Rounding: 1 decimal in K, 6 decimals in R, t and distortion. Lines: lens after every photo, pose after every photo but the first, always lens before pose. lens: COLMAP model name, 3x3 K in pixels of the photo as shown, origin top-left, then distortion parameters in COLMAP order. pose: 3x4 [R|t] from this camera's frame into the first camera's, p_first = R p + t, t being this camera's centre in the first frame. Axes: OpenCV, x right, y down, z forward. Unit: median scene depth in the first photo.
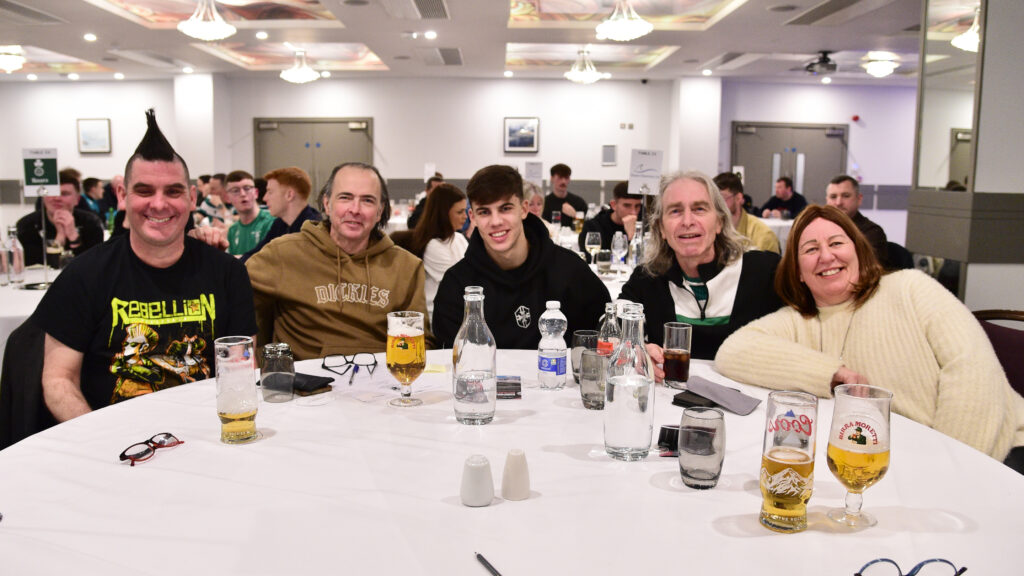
lens RADIAL K [[795.0, 0, 512.0], [0, 795.0, 288.0], [0, 0, 1]] dist [-0.123565, 0.062657]
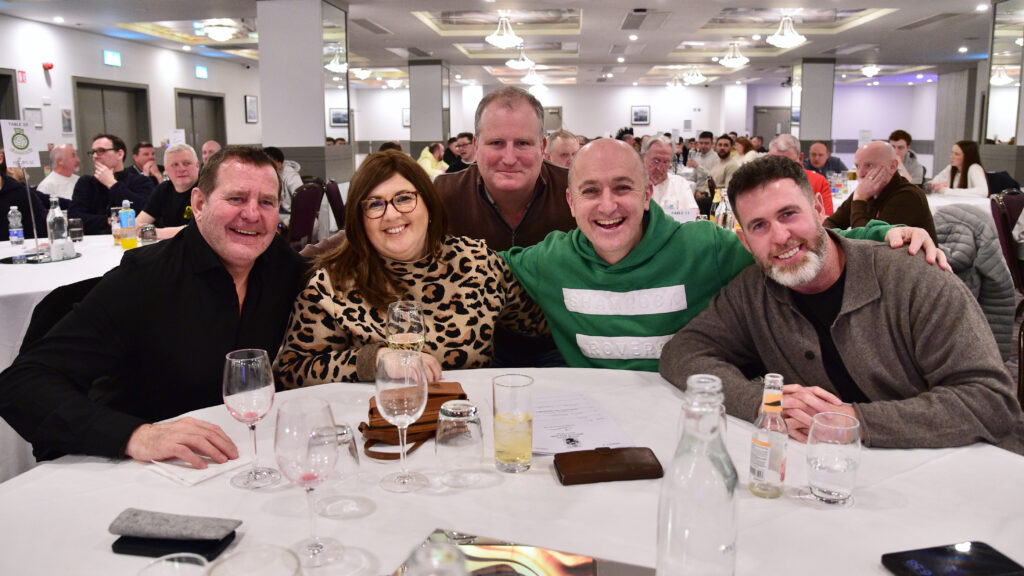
lens RADIAL K [[835.0, 0, 486.7], [0, 835.0, 285.5], [0, 0, 1]] dist [-0.124014, 0.083282]
pose [[0.994504, 0.001617, -0.104683, -0.147026], [0.002218, 0.999331, 0.036513, 0.141465], [0.104672, -0.036545, 0.993835, -1.023935]]
